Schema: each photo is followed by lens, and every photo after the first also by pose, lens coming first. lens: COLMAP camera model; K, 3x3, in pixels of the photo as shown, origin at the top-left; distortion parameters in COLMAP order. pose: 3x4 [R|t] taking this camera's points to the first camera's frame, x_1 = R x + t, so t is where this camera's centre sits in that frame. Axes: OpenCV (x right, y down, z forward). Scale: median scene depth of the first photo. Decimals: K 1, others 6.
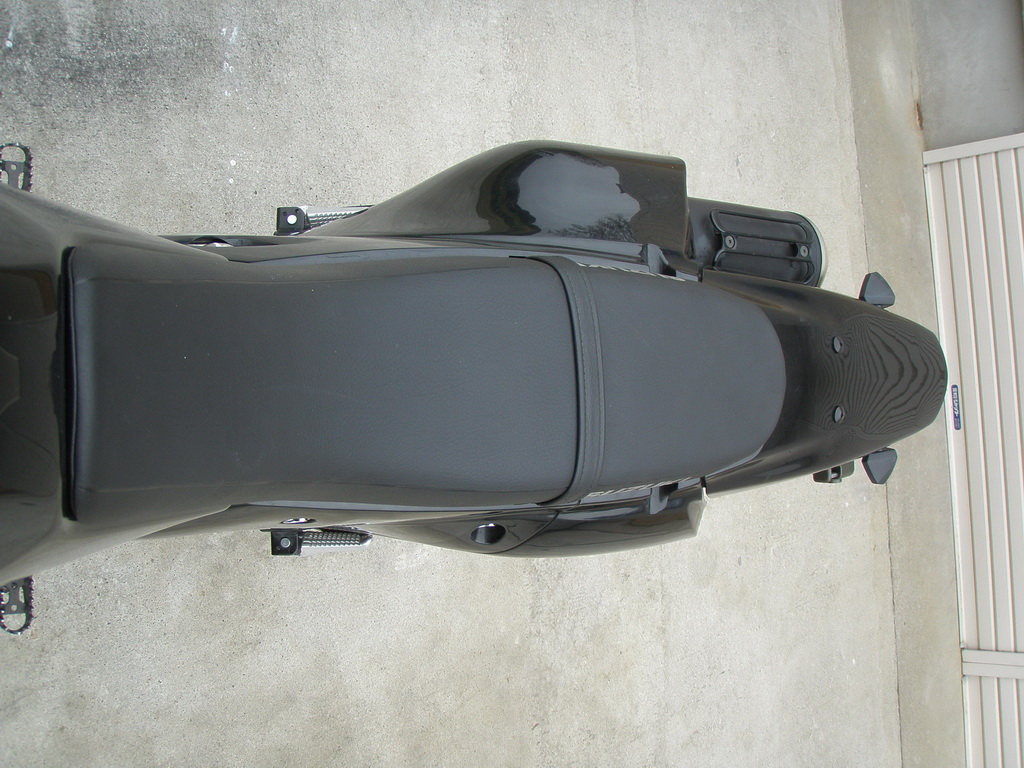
lens RADIAL K [[1140.5, 0, 507.3], [0, 1140.5, 403.2], [0, 0, 1]] dist [-0.203252, 0.194773]
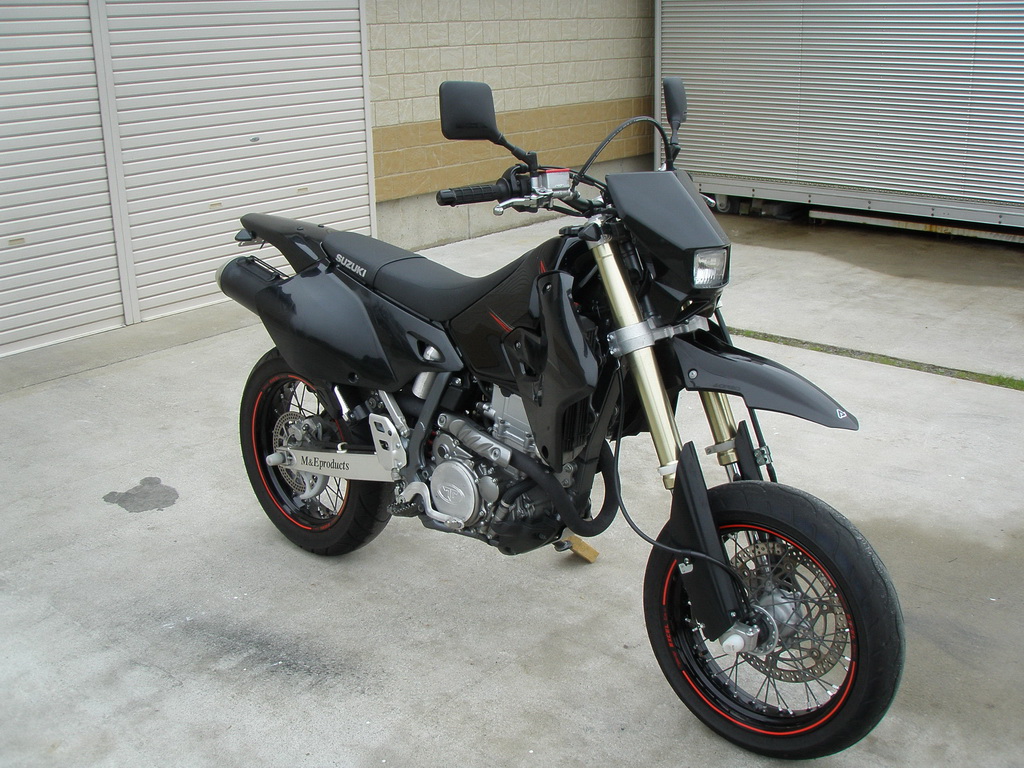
lens RADIAL K [[1140.5, 0, 507.3], [0, 1140.5, 403.2], [0, 0, 1]] dist [-0.203252, 0.194773]
pose [[-0.471903, -0.850196, 0.233396, -0.442685], [0.688283, -0.189823, 0.700167, -0.811664], [-0.550975, 0.491054, 0.674754, -0.417065]]
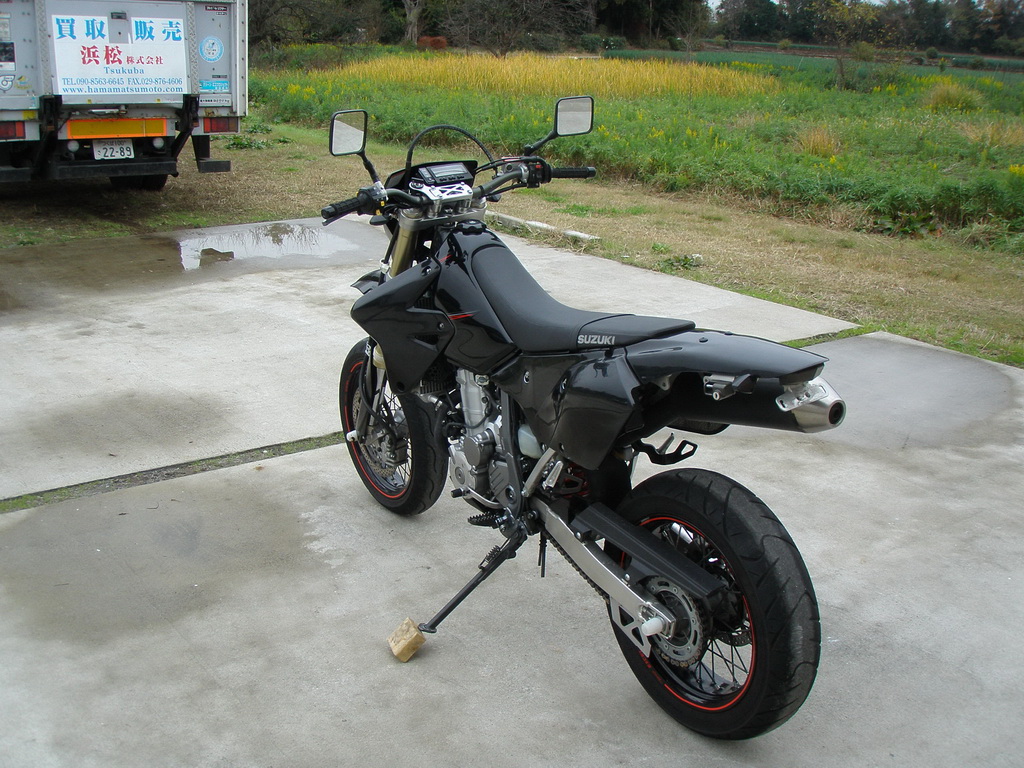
lens RADIAL K [[1140.5, 0, 507.3], [0, 1140.5, 403.2], [0, 0, 1]] dist [-0.203252, 0.194773]
pose [[0.345626, -0.508048, -0.788942, 0.834767], [-0.837215, 0.212766, -0.503787, 0.652043], [0.423808, 0.834636, -0.351808, 0.814616]]
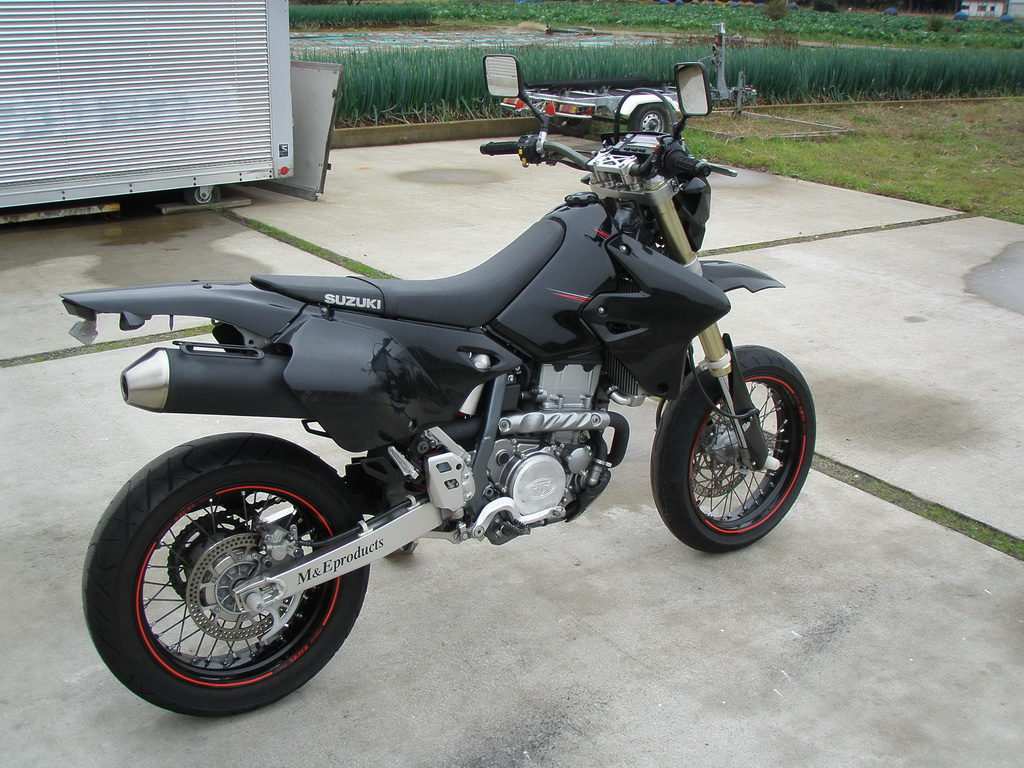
lens RADIAL K [[1140.5, 0, 507.3], [0, 1140.5, 403.2], [0, 0, 1]] dist [-0.203252, 0.194773]
pose [[-0.579393, -0.591688, -0.560544, 0.464701], [-0.536117, -0.241351, 0.808906, -0.932906], [-0.613907, 0.769191, -0.177377, 0.580801]]
